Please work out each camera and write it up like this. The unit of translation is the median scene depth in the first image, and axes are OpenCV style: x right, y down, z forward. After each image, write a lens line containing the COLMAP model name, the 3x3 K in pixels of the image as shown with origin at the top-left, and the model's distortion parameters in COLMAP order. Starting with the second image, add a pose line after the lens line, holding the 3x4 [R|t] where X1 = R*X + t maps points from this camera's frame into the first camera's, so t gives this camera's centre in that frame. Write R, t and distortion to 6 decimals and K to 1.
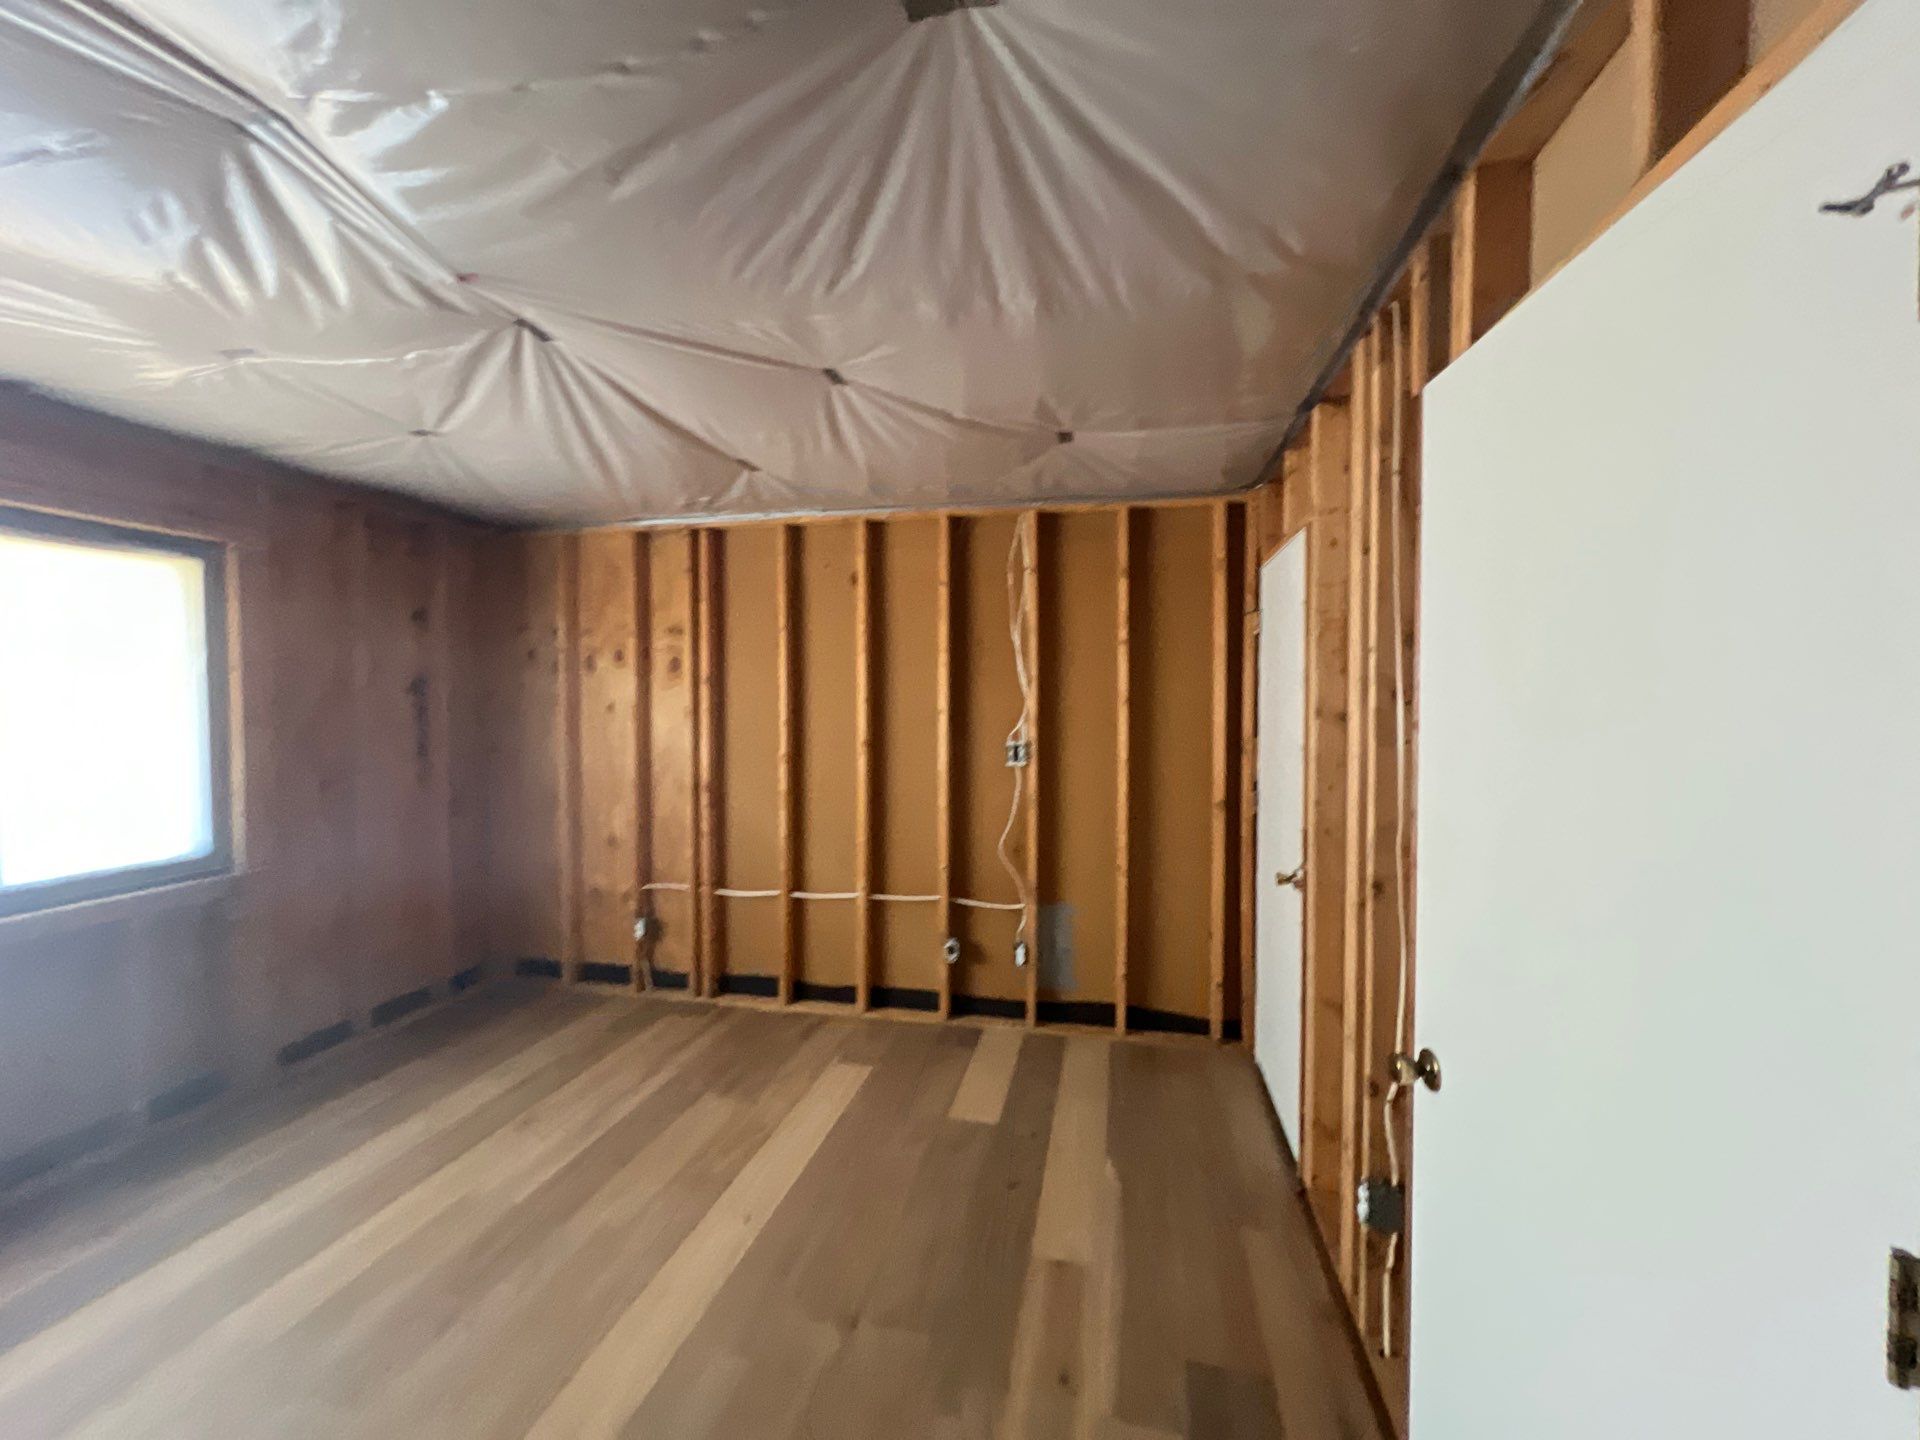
lens RADIAL K [[773.0, 0, 971.1], [0, 773.0, 724.9], [0, 0, 1]] dist [-0.005674, 0.000955]
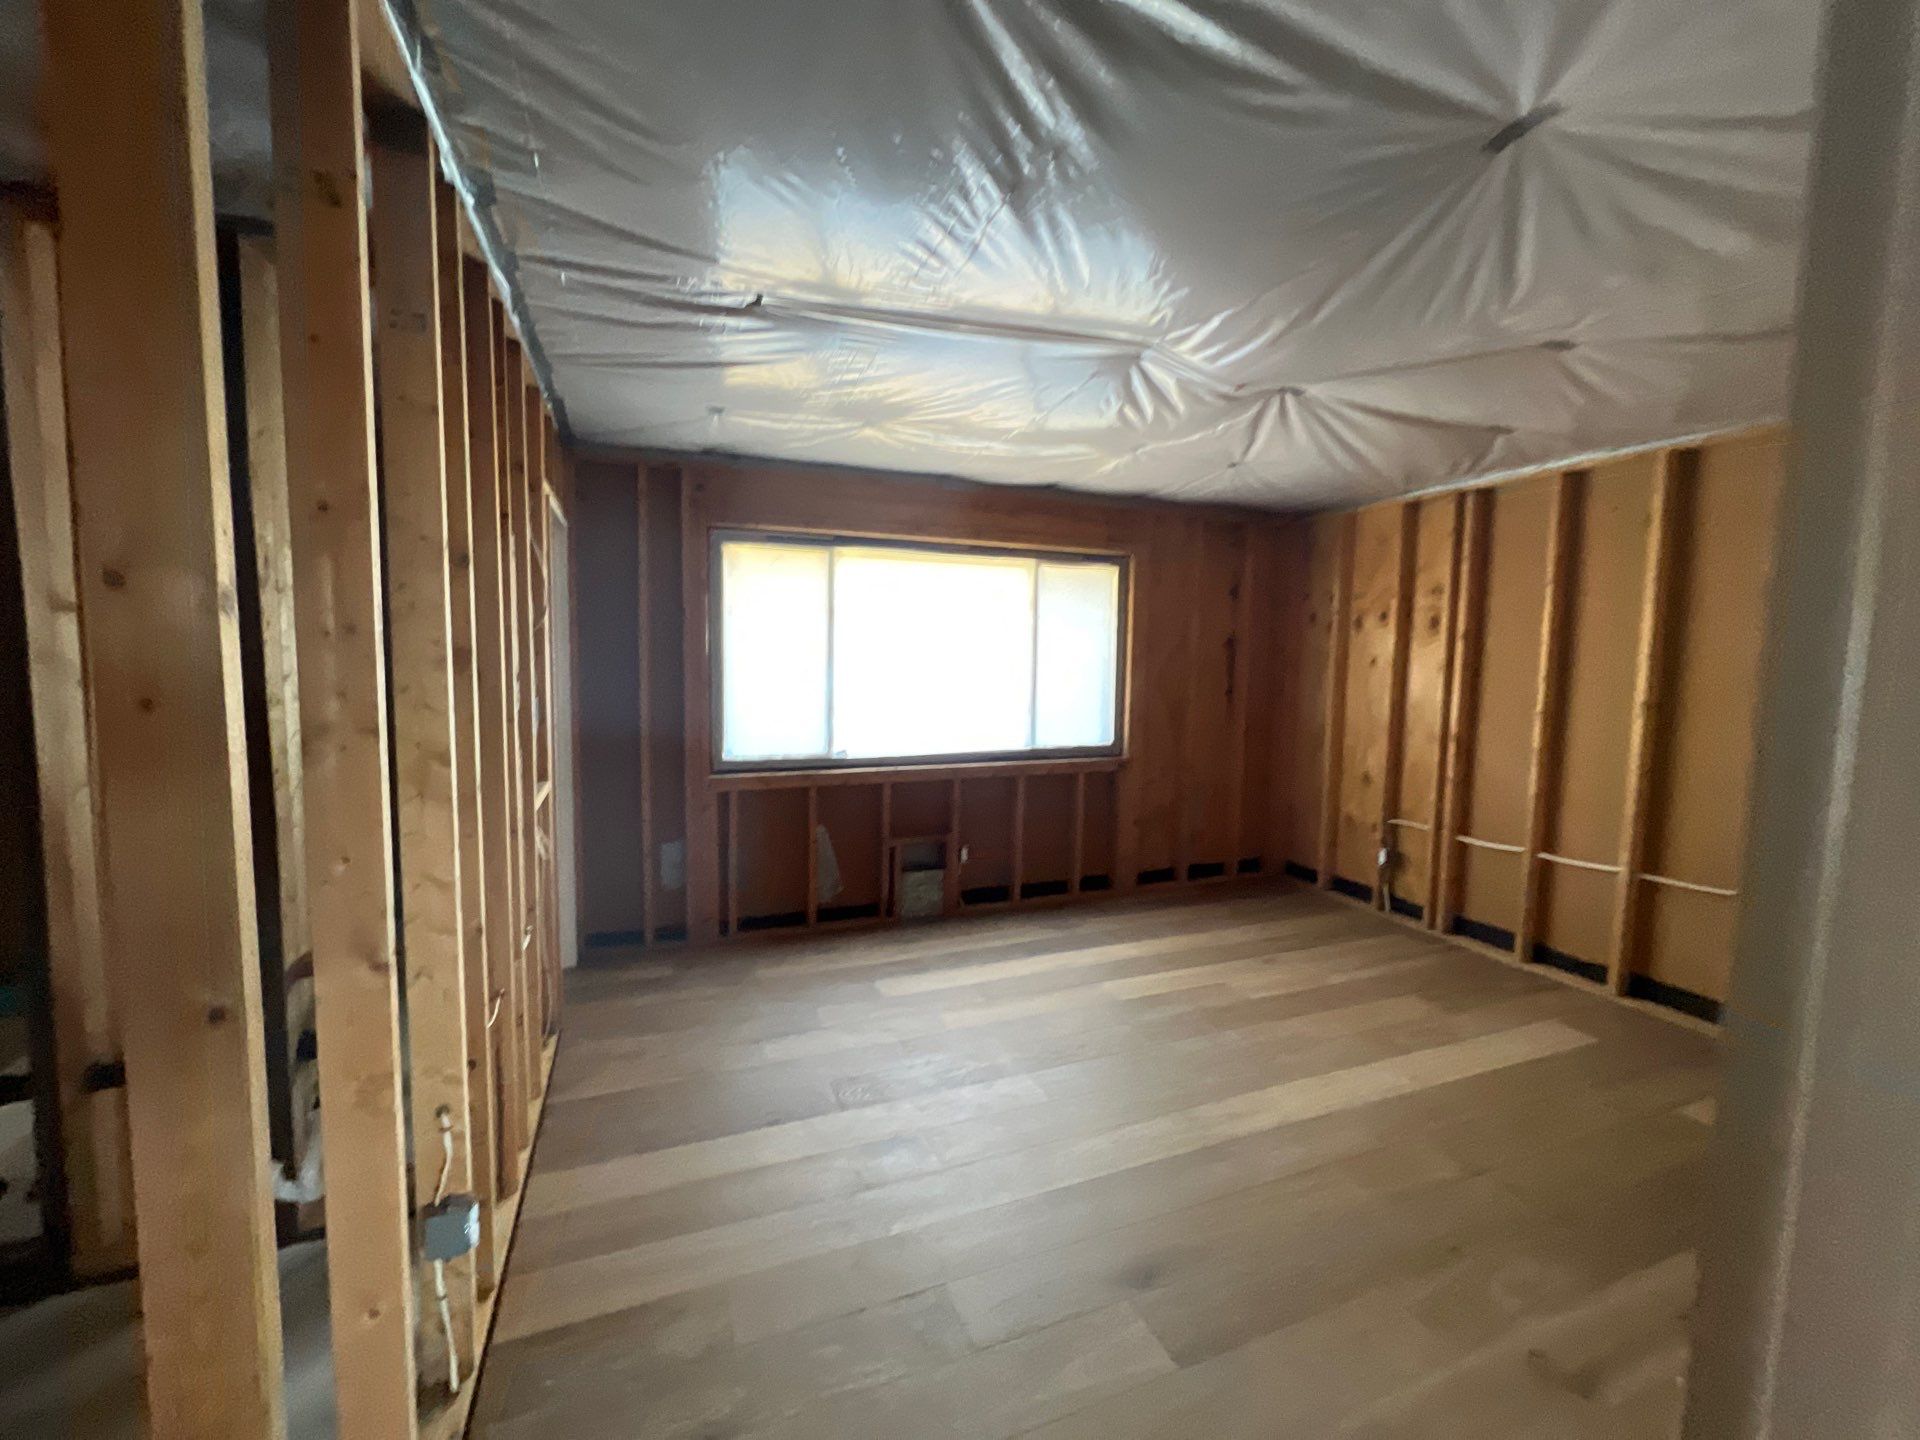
lens RADIAL K [[773.0, 0, 957.0], [0, 773.0, 722.5], [0, 0, 1]] dist [-0.005674, 0.000955]
pose [[0.546934, 0.077920, -0.833542, 0.167343], [-0.037834, 0.996942, 0.068370, 0.013531], [0.836320, -0.005858, 0.548210, -0.154332]]
